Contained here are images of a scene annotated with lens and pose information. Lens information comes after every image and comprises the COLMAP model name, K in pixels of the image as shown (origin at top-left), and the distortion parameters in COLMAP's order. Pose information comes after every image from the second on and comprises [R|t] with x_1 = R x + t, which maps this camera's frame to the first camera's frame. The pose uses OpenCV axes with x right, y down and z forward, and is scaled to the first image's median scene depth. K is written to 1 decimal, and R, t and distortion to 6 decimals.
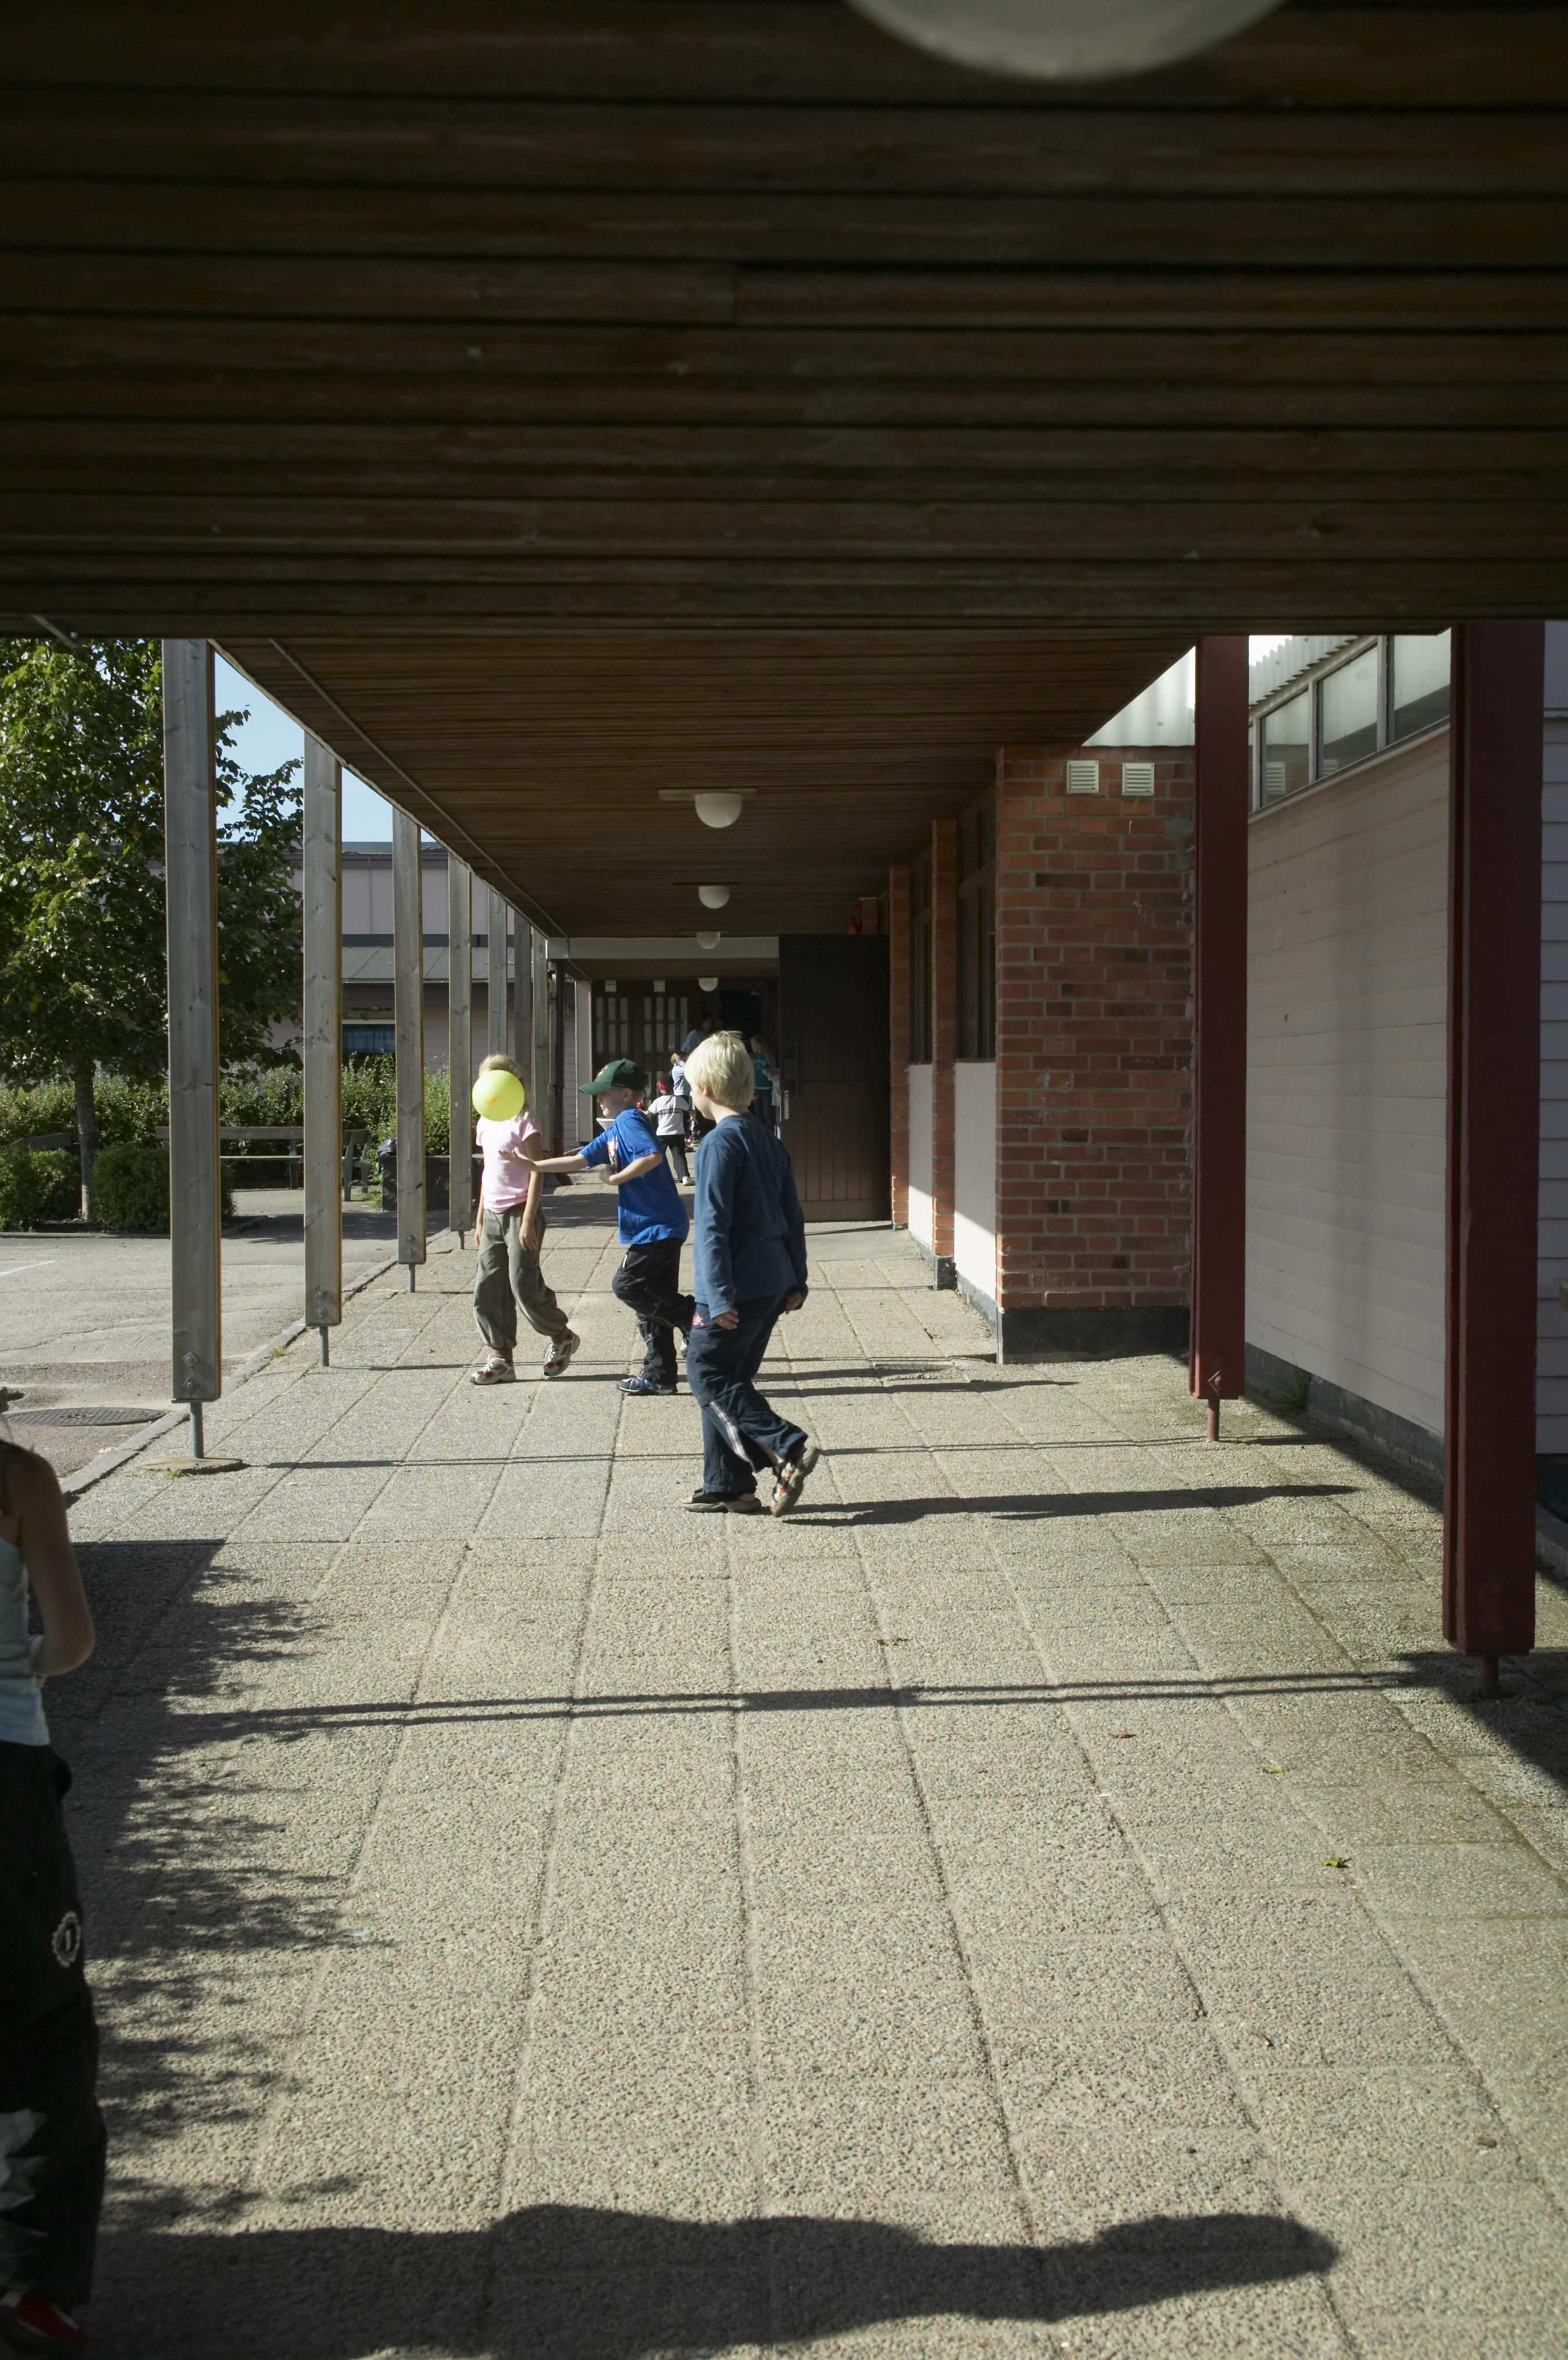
lens RADIAL K [[2689.5, 0, 780.6], [0, 2689.5, 1207.8], [0, 0, 1]] dist [0.013291, 0.027478]
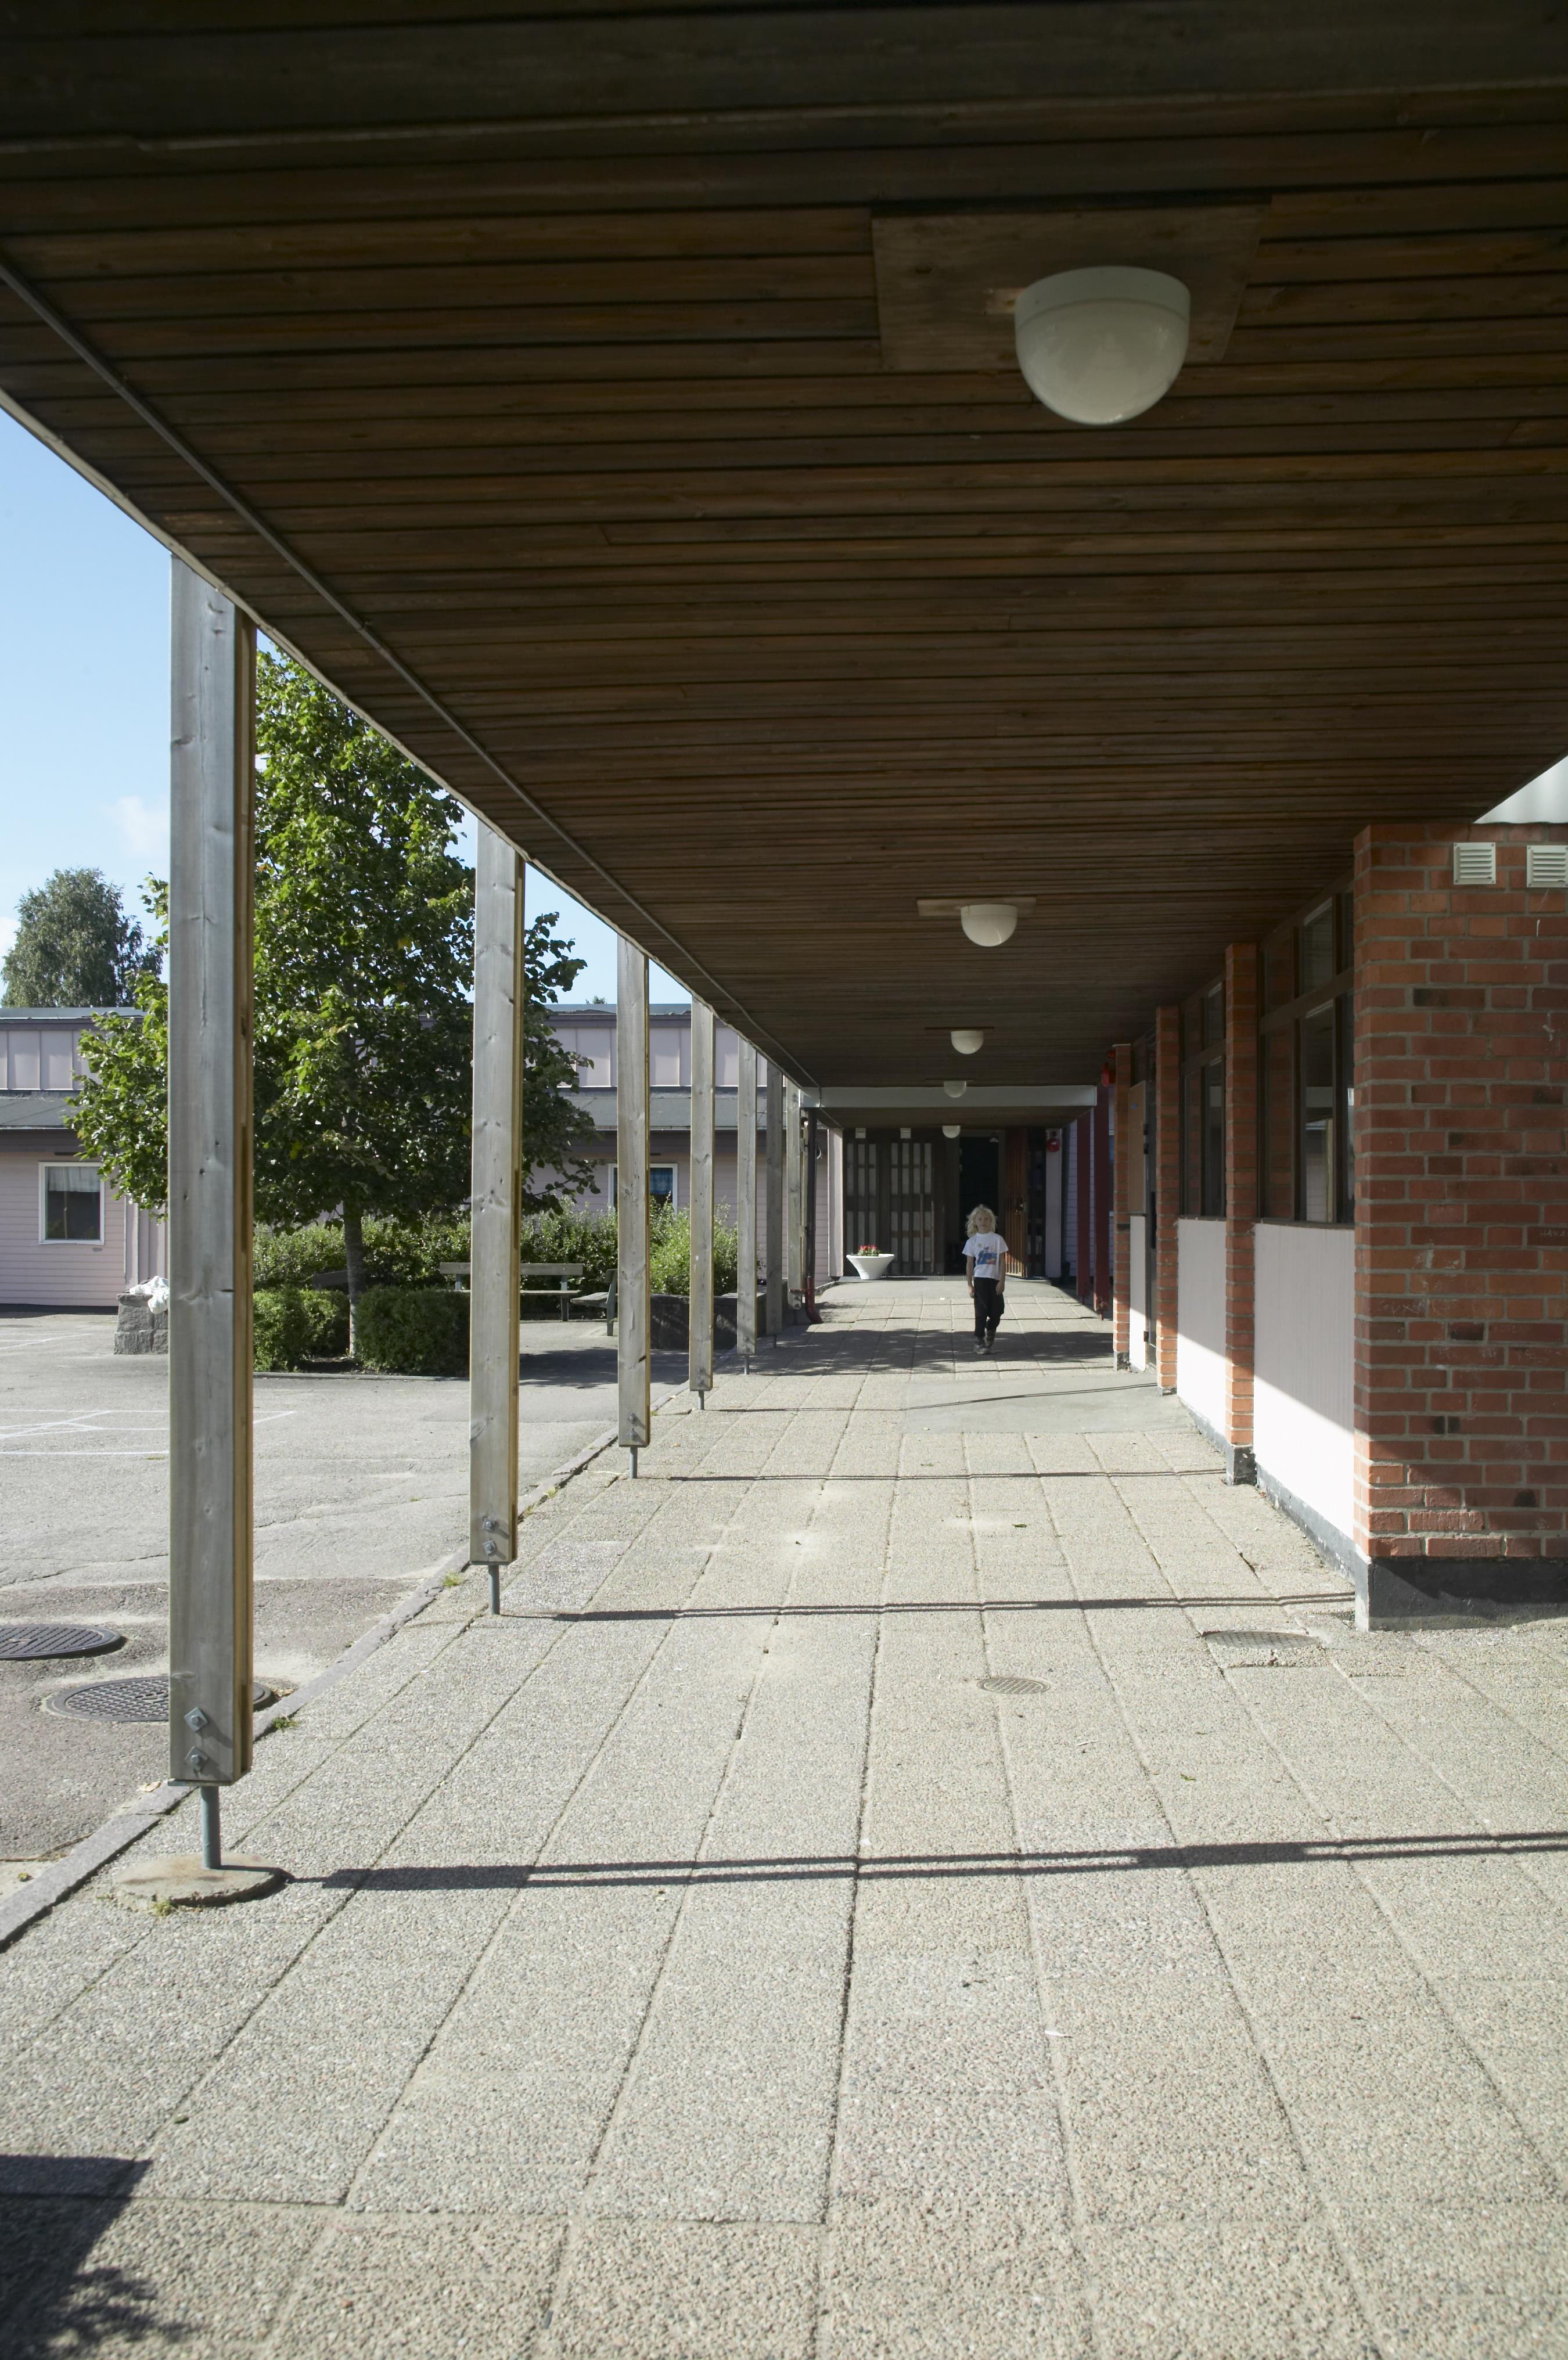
lens RADIAL K [[1797.8, 0, 780.3], [0, 1797.8, 1146.1], [0, 0, 1]] dist [-0.132904, 0.098898]
pose [[0.994168, 0.001050, -0.107837, -0.029662], [-0.009051, 0.997237, -0.073738, -0.040579], [0.107462, 0.074284, 0.991430, 0.480766]]
